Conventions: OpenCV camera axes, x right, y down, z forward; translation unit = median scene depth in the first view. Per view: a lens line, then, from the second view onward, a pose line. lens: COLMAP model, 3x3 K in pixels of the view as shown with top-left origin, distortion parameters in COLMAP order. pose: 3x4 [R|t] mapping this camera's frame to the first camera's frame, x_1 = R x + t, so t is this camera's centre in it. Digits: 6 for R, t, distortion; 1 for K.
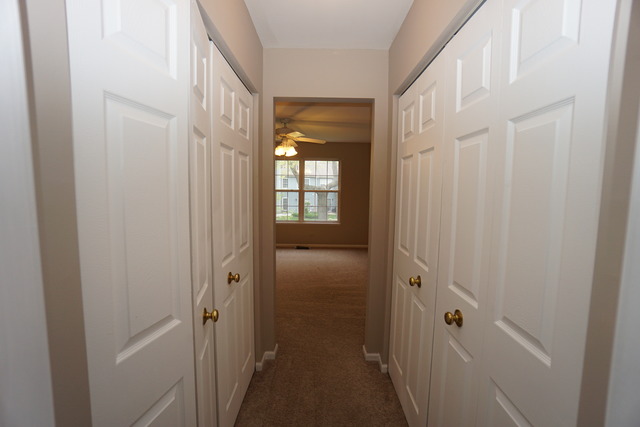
lens RADIAL K [[287.9, 0, 320.0], [0, 287.9, 213.5], [0, 0, 1]] dist [-0.003198, 0.000069]
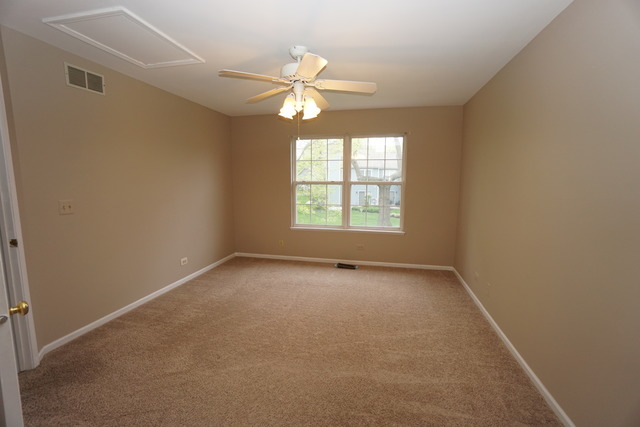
lens RADIAL K [[287.9, 0, 320.0], [0, 287.9, 213.5], [0, 0, 1]] dist [-0.003198, 0.000069]
pose [[0.976649, 0.020080, -0.213903, 0.022951], [-0.014293, 0.999490, 0.028566, -0.024828], [0.214367, -0.024841, 0.976437, 0.314020]]
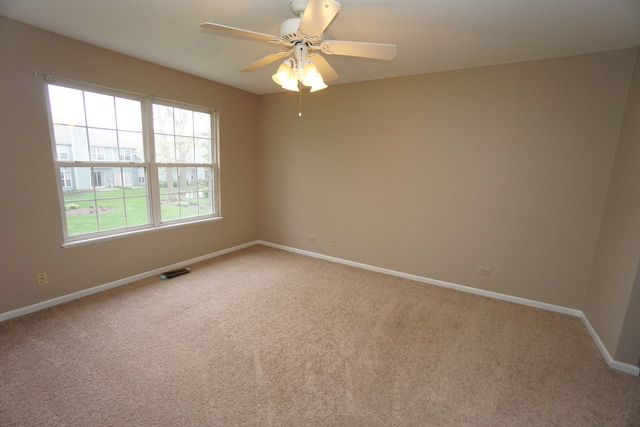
lens RADIAL K [[287.9, 0, 320.0], [0, 287.9, 213.5], [0, 0, 1]] dist [-0.003198, 0.000069]
pose [[0.544510, -0.136665, 0.827545, -0.334928], [0.058632, 0.990425, 0.124985, -0.040457], [-0.836702, -0.019535, 0.547310, 0.478522]]
